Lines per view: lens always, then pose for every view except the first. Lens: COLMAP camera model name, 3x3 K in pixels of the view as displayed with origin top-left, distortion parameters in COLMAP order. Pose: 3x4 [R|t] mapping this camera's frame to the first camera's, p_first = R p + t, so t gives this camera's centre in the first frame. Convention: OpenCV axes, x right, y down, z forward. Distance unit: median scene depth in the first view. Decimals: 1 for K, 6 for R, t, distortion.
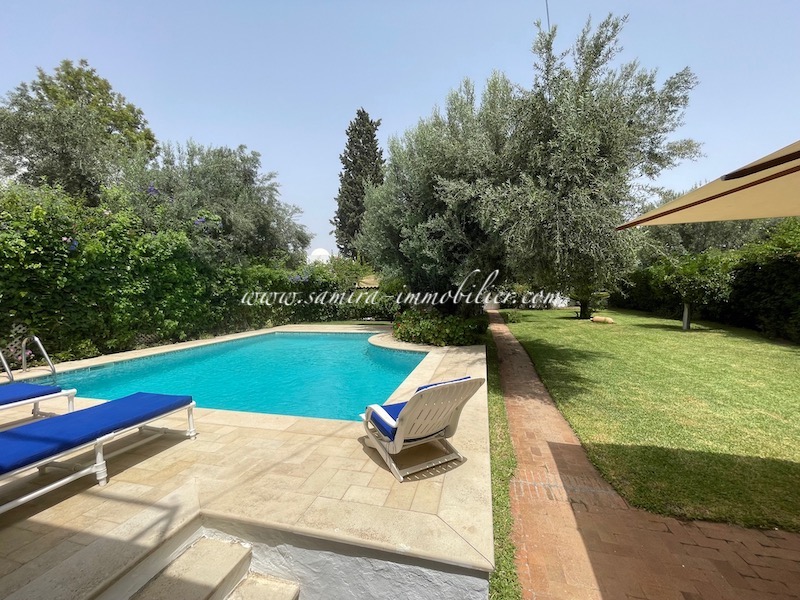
lens RADIAL K [[323.9, 0, 399.6], [0, 323.9, 302.3], [0, 0, 1]] dist [-0.001209, -0.000367]
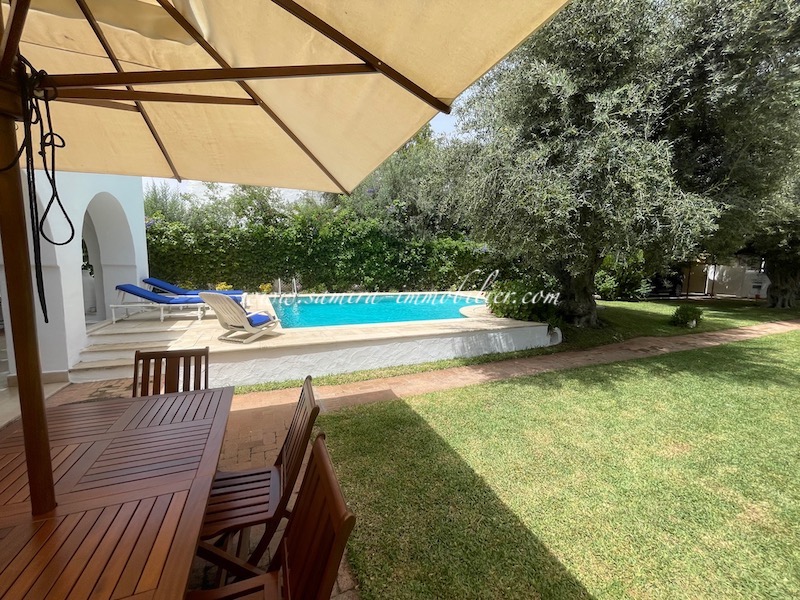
lens RADIAL K [[323.9, 0, 398.9], [0, 323.9, 298.0], [0, 0, 1]] dist [-0.001209, -0.000367]
pose [[0.625858, 0.103416, -0.773050, 0.628446], [-0.050264, 0.994458, 0.092342, 0.005707], [0.778316, -0.018936, 0.627588, 0.155001]]
